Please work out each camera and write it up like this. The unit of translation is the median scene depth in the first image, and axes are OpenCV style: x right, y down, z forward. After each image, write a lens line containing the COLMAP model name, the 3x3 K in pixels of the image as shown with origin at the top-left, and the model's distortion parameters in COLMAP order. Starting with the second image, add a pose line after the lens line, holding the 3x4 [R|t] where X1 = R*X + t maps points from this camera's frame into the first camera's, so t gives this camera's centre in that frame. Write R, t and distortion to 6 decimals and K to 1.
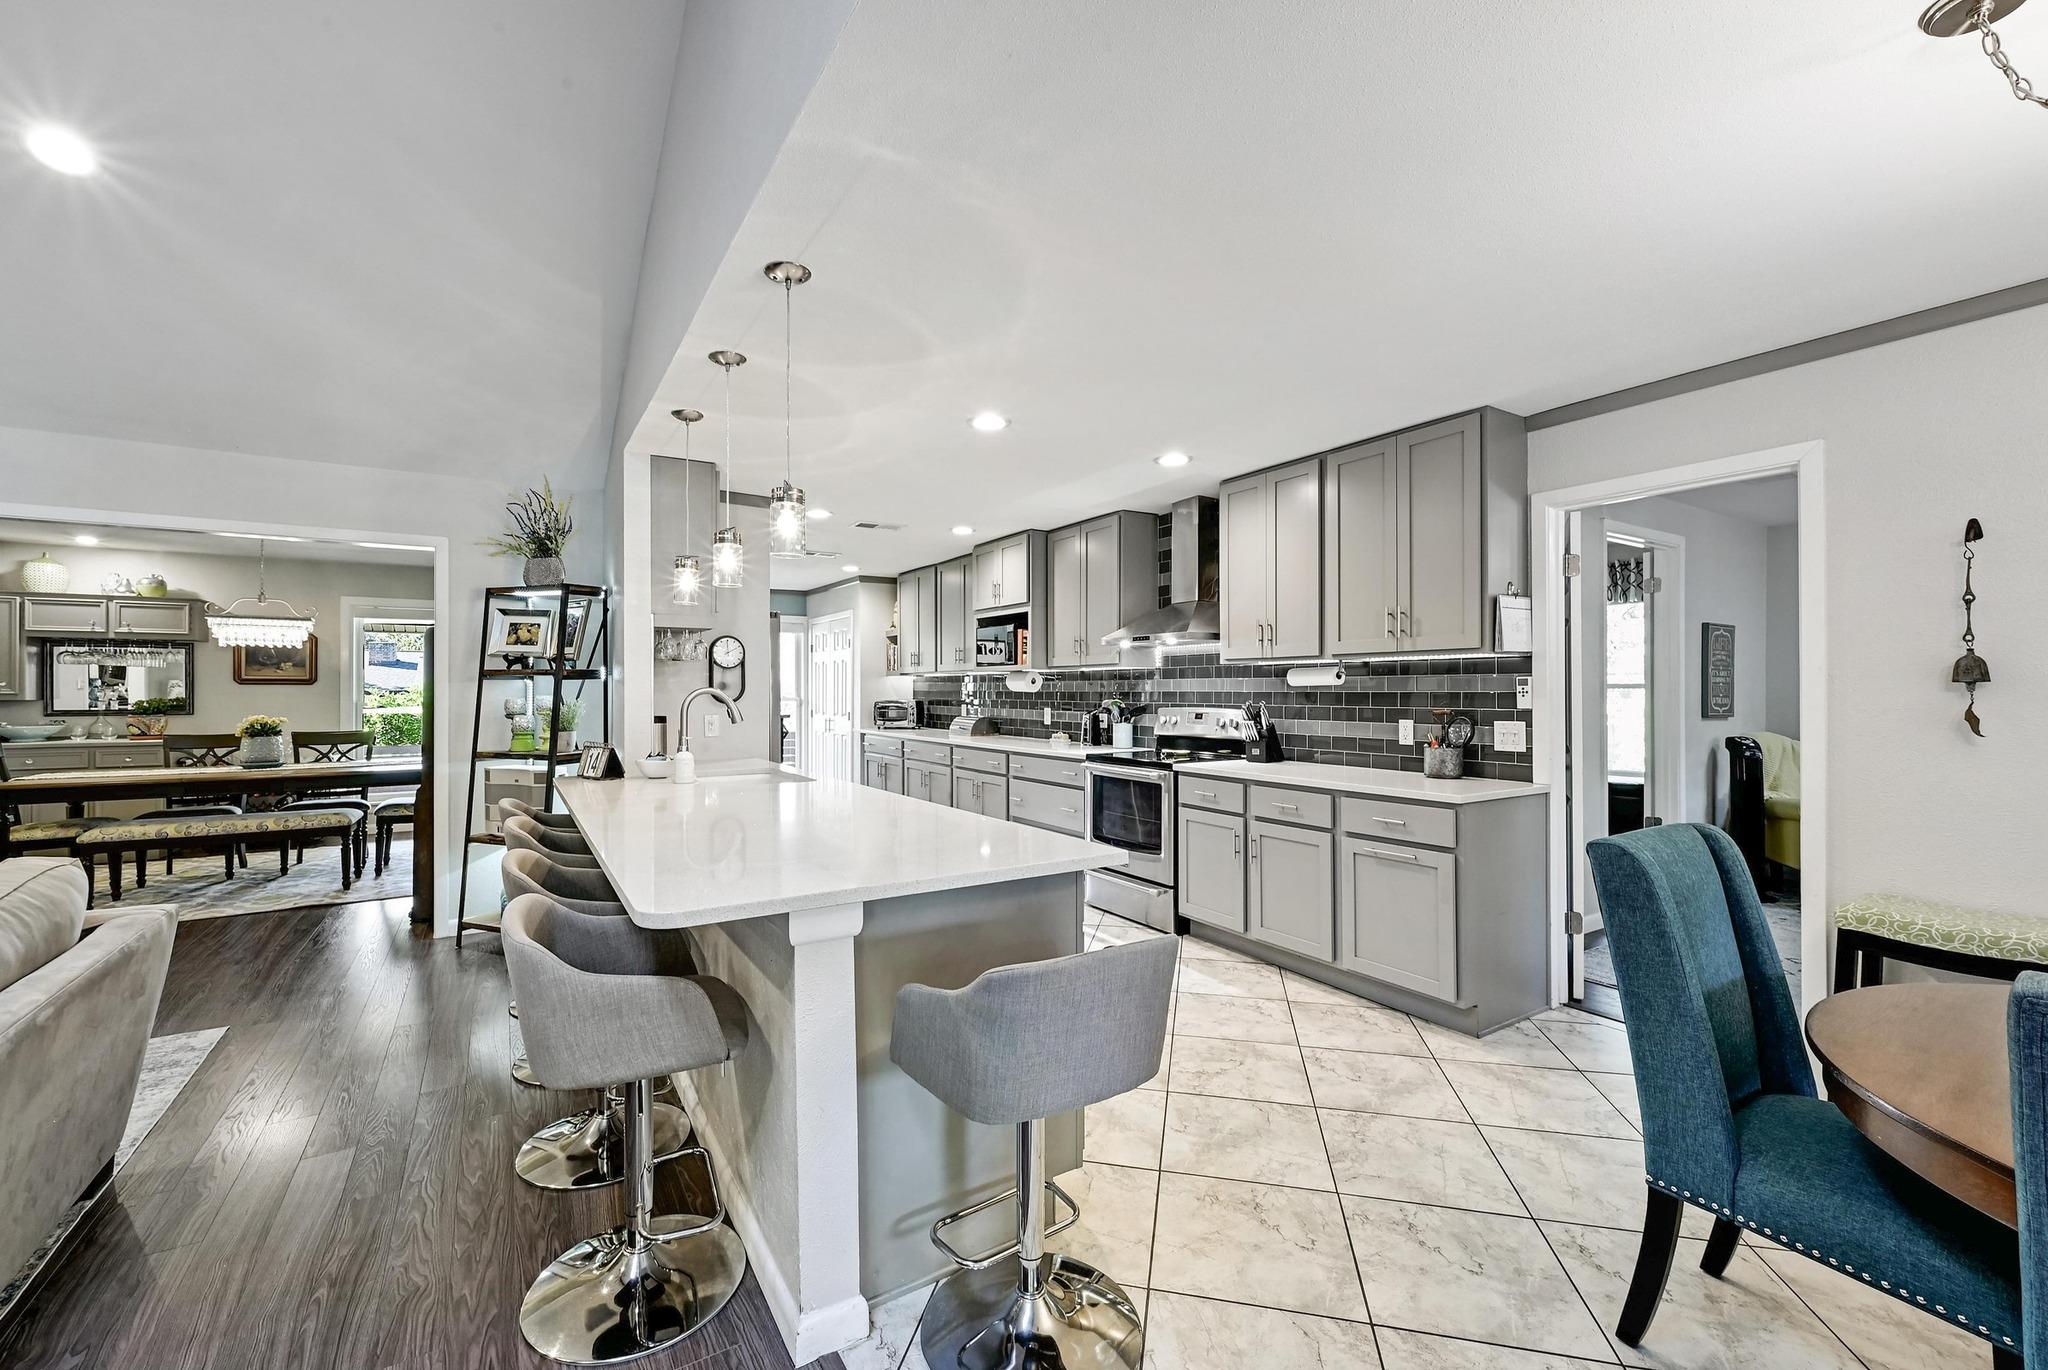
lens RADIAL K [[832.1, 0, 1019.2], [0, 832.1, 685.7], [0, 0, 1]] dist [-0.001895, -0.000067]
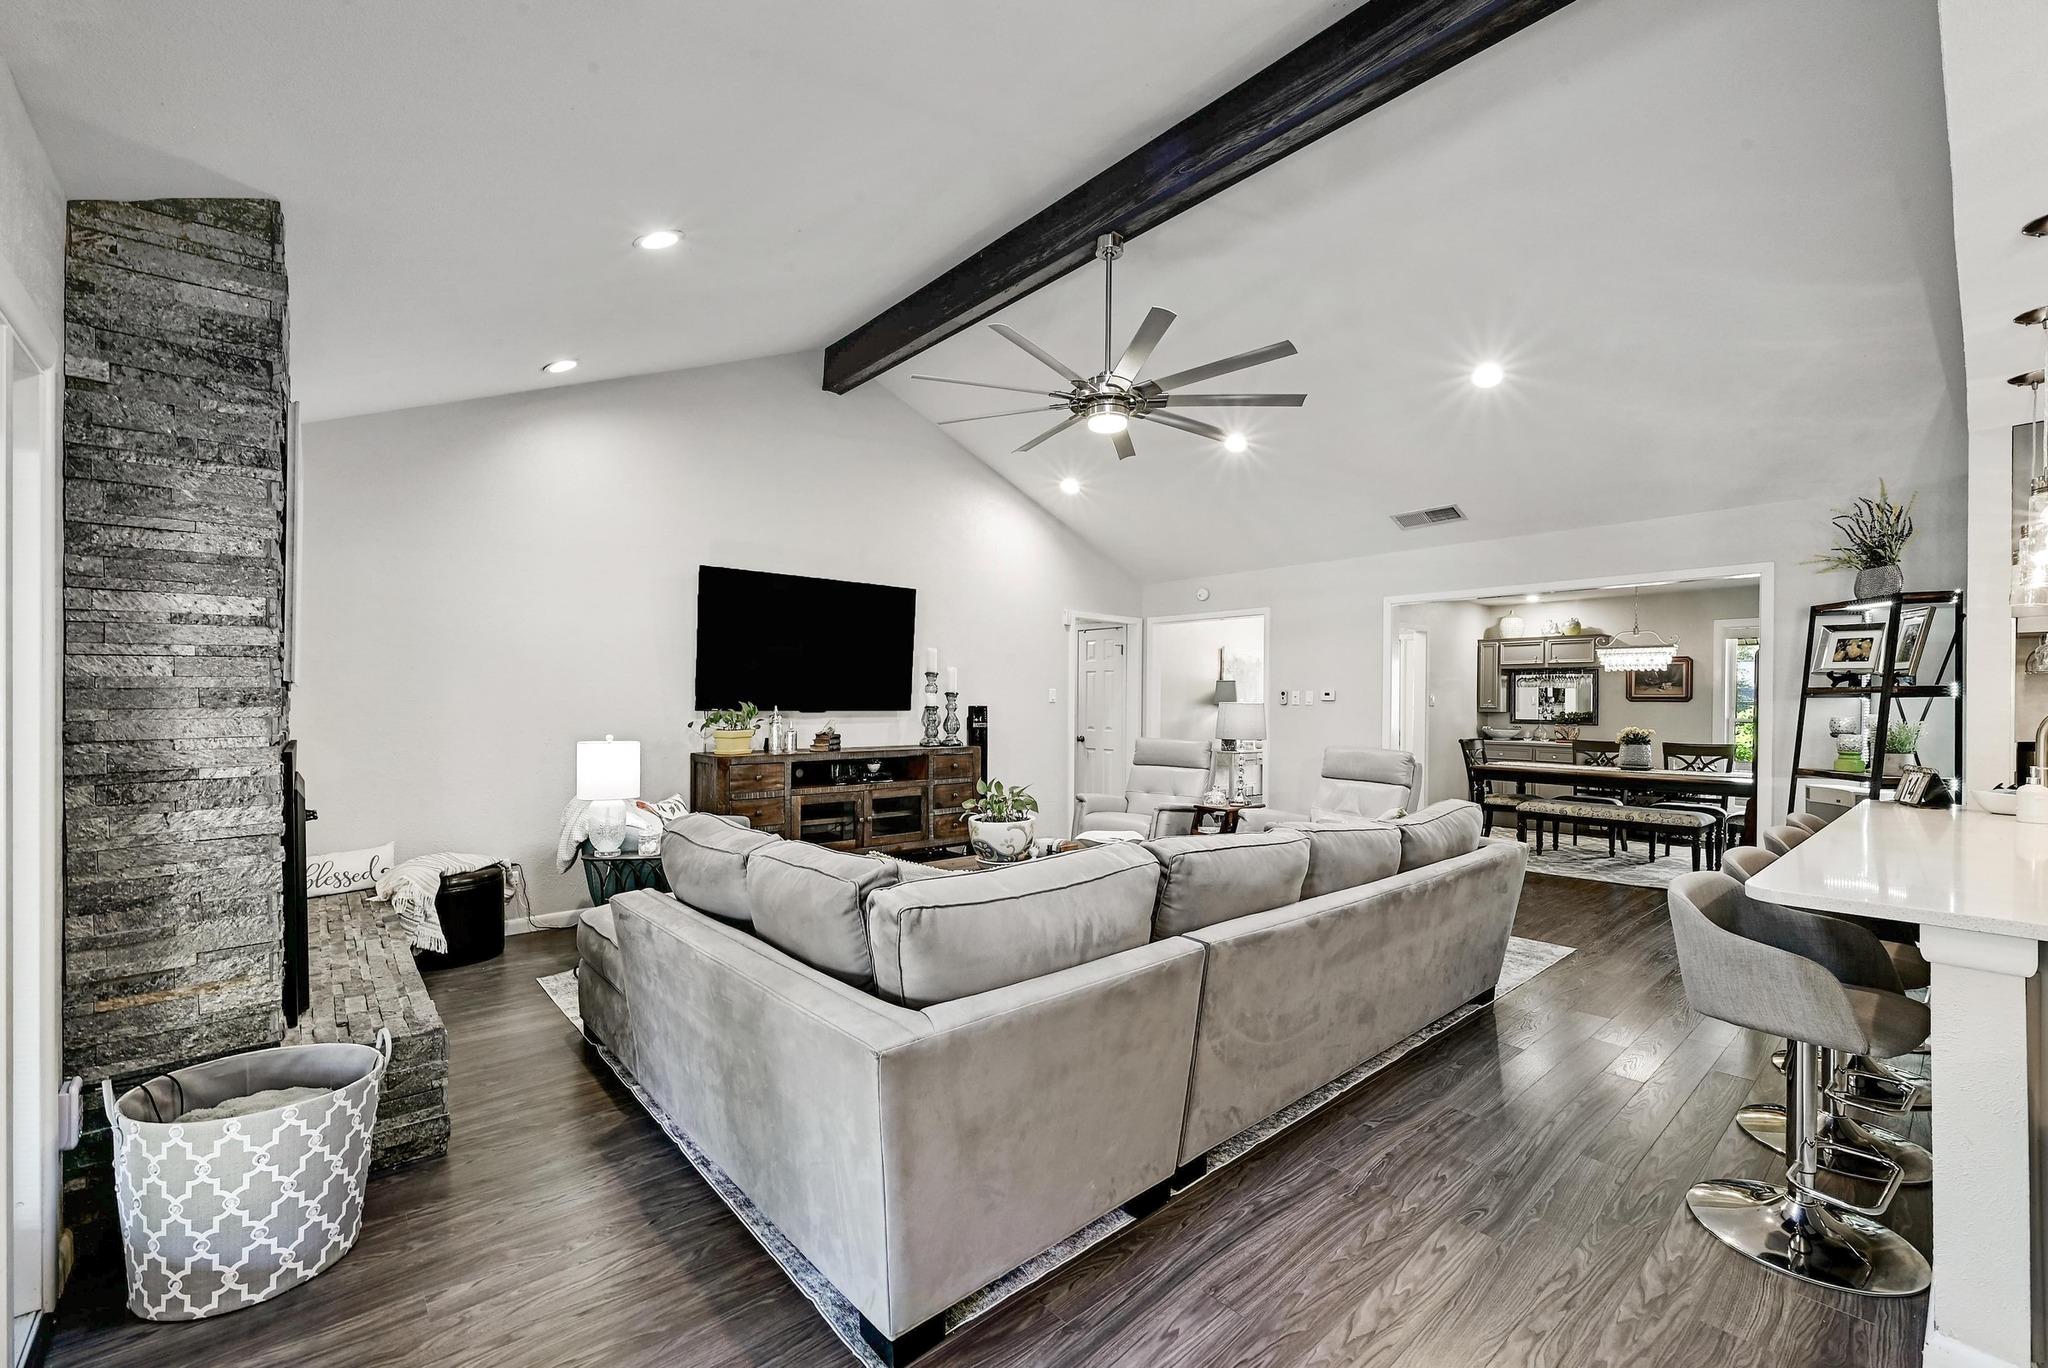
lens RADIAL K [[841.7, 0, 1033.4], [0, 841.7, 710.2], [0, 0, 1]] dist [-0.002762, -0.000359]
pose [[0.162849, 0.011968, -0.986578, 0.189689], [-0.003379, 0.999927, 0.011572, -0.000524], [0.986645, 0.001449, 0.162878, -0.083513]]
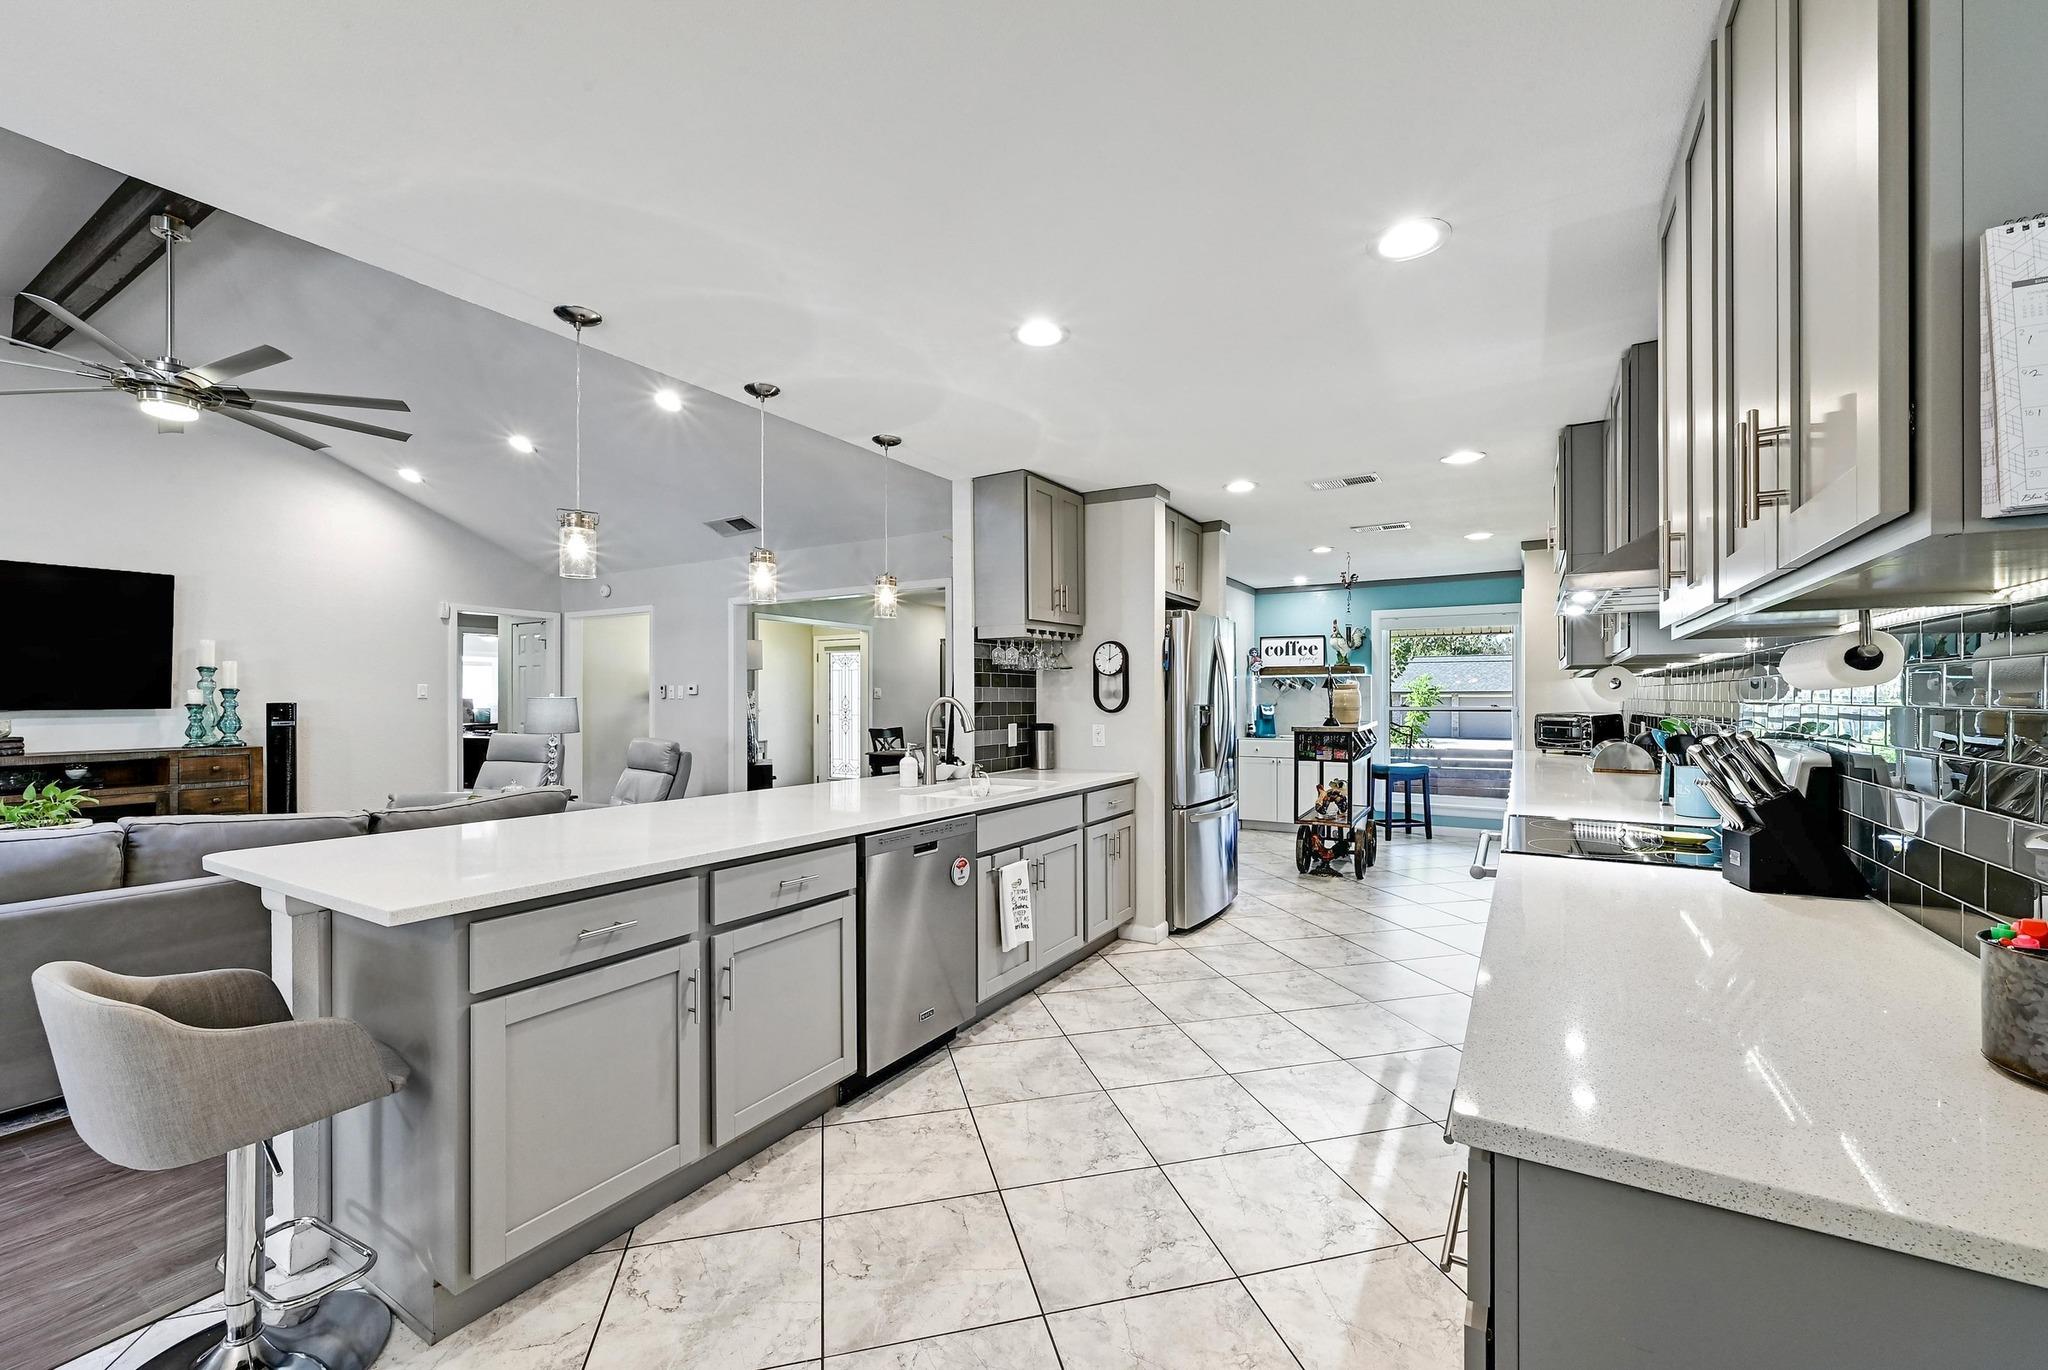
lens RADIAL K [[830.0, 0, 1029.3], [0, 830.0, 697.1], [0, 0, 1]] dist [-0.000519, -0.000044]
pose [[0.453543, 0.000904, -0.891234, 0.461982], [0.003963, 0.999988, 0.003031, 0.000187], [0.891226, -0.004906, 0.453534, 0.501759]]
